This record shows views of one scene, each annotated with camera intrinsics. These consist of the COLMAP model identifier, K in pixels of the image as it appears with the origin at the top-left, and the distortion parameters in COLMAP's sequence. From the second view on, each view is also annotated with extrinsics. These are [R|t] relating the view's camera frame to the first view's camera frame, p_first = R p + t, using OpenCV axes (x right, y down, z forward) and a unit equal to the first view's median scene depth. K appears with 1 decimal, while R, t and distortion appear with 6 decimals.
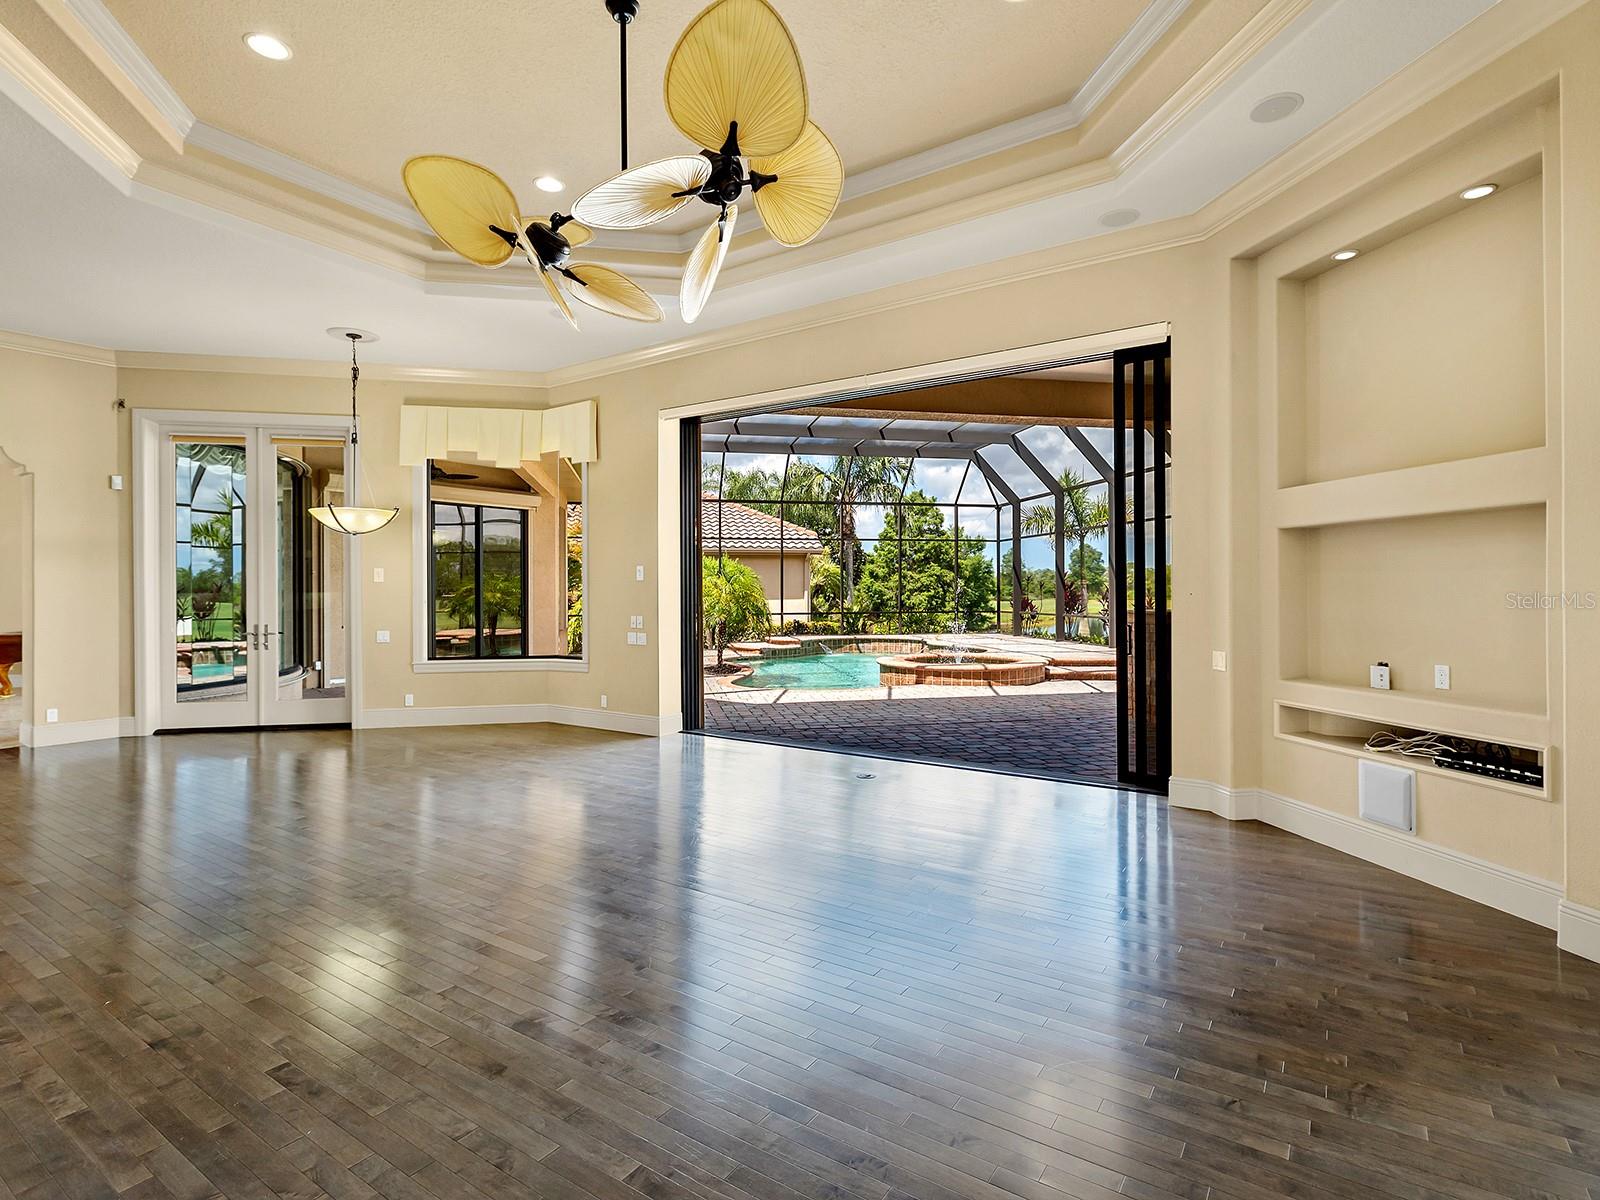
lens RADIAL K [[820.1, 0, 798.6], [0, 820.1, 589.2], [0, 0, 1]] dist [0.013108, -0.000270]
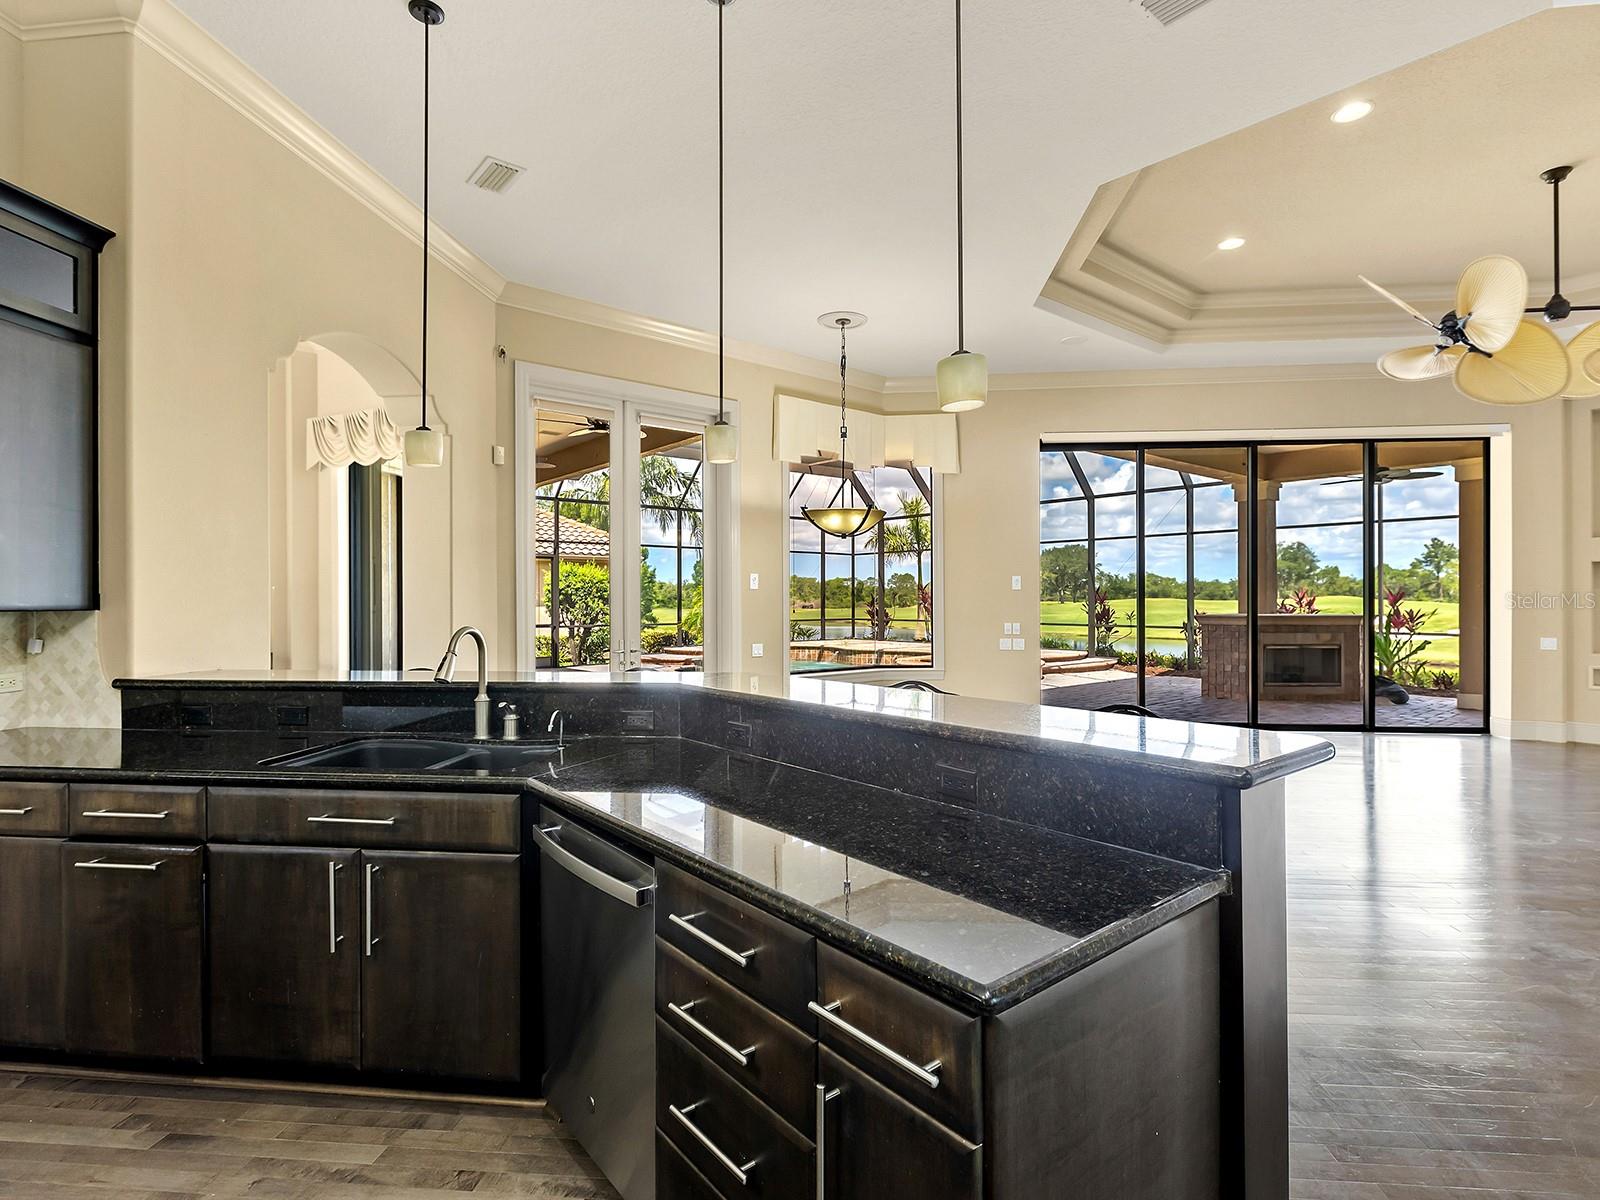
lens RADIAL K [[820.1, 0, 815.1], [0, 820.1, 593.2], [0, 0, 1]] dist [0.013108, -0.000270]
pose [[0.868634, 0.004813, 0.495432, -0.893129], [-0.001306, 0.999972, -0.007426, 0.002341], [-0.495453, 0.005804, 0.868615, 0.193775]]
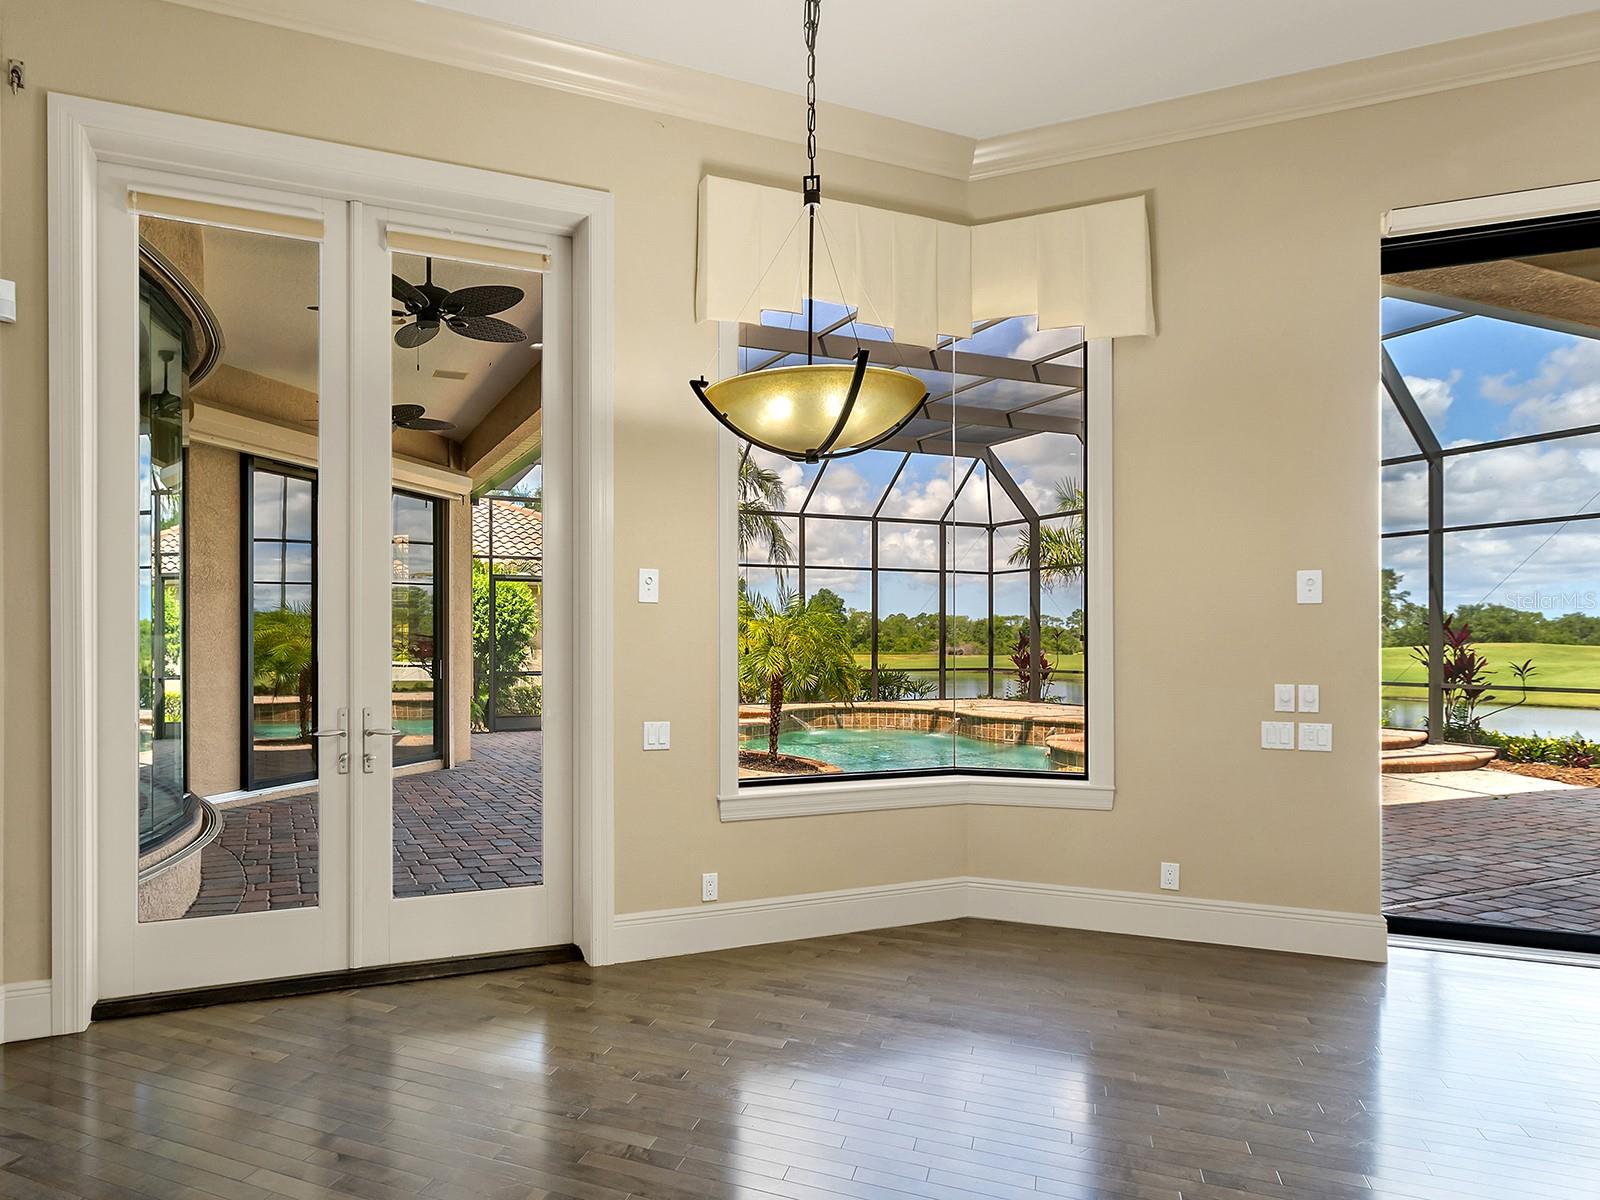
lens RADIAL K [[970.2, 0, 632.1], [0, 970.2, 641.2], [0, 0, 1]] dist [0.001883, 0.002433]
pose [[0.983184, 0.004467, 0.182564, -0.605689], [-0.004373, 0.999990, -0.000915, 0.011252], [-0.182567, 0.000102, 0.983193, 0.525771]]
